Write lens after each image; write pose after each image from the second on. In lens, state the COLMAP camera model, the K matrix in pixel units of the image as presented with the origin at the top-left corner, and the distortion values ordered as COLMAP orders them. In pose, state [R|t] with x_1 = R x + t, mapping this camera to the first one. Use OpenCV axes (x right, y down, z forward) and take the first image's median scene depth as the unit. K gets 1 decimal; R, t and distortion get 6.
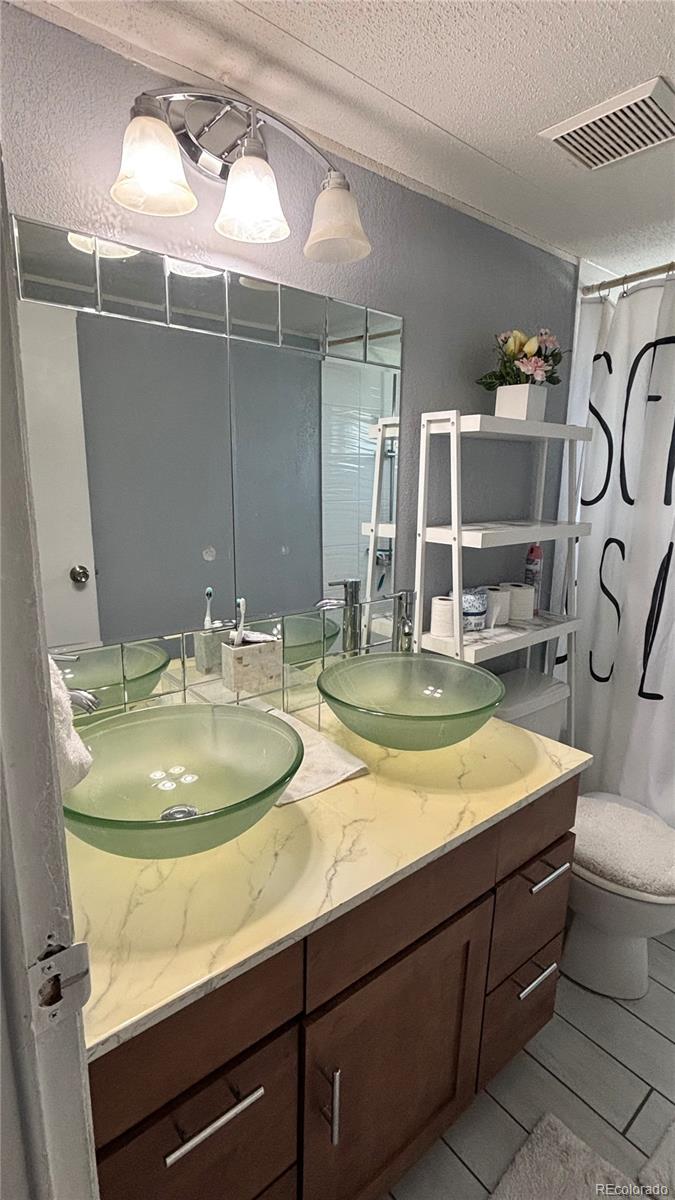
lens RADIAL K [[567.8, 0, 361.1], [0, 567.8, 590.7], [0, 0, 1]] dist [0.004896, 0.000206]
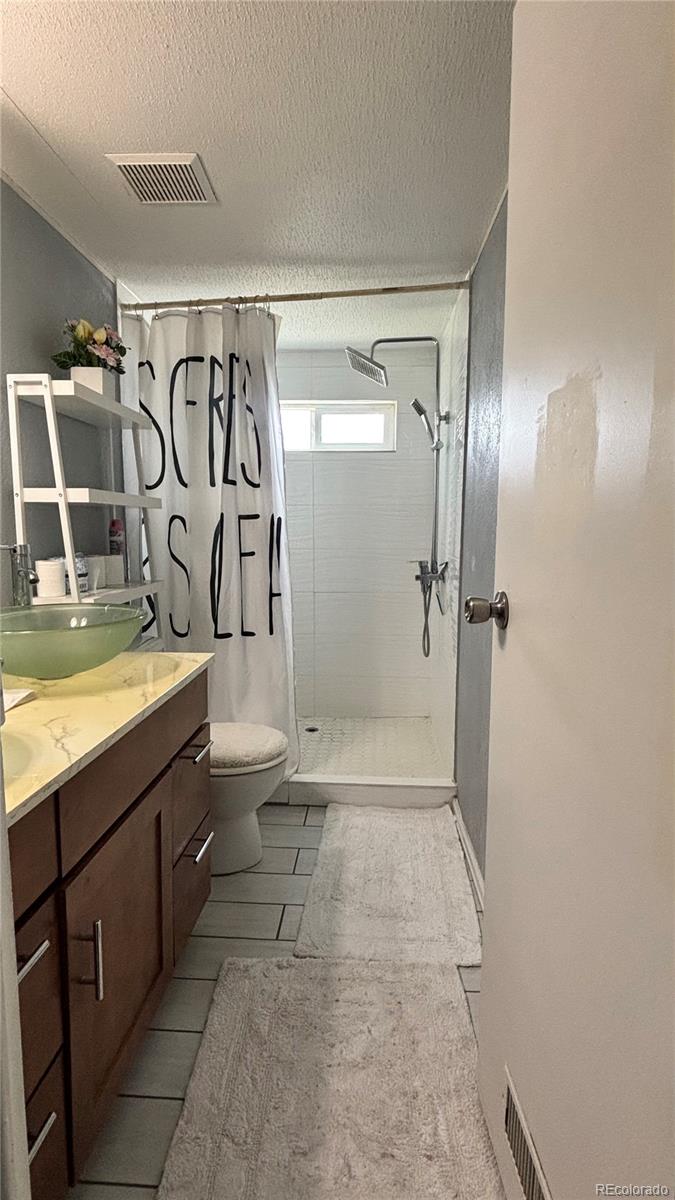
lens RADIAL K [[567.8, 0, 336.2], [0, 567.8, 602.9], [0, 0, 1]] dist [0.004896, 0.000206]
pose [[0.689967, -0.105523, 0.716108, -0.247264], [0.159086, 0.987234, -0.007803, 0.186660], [-0.706142, 0.119307, 0.697946, -0.079330]]
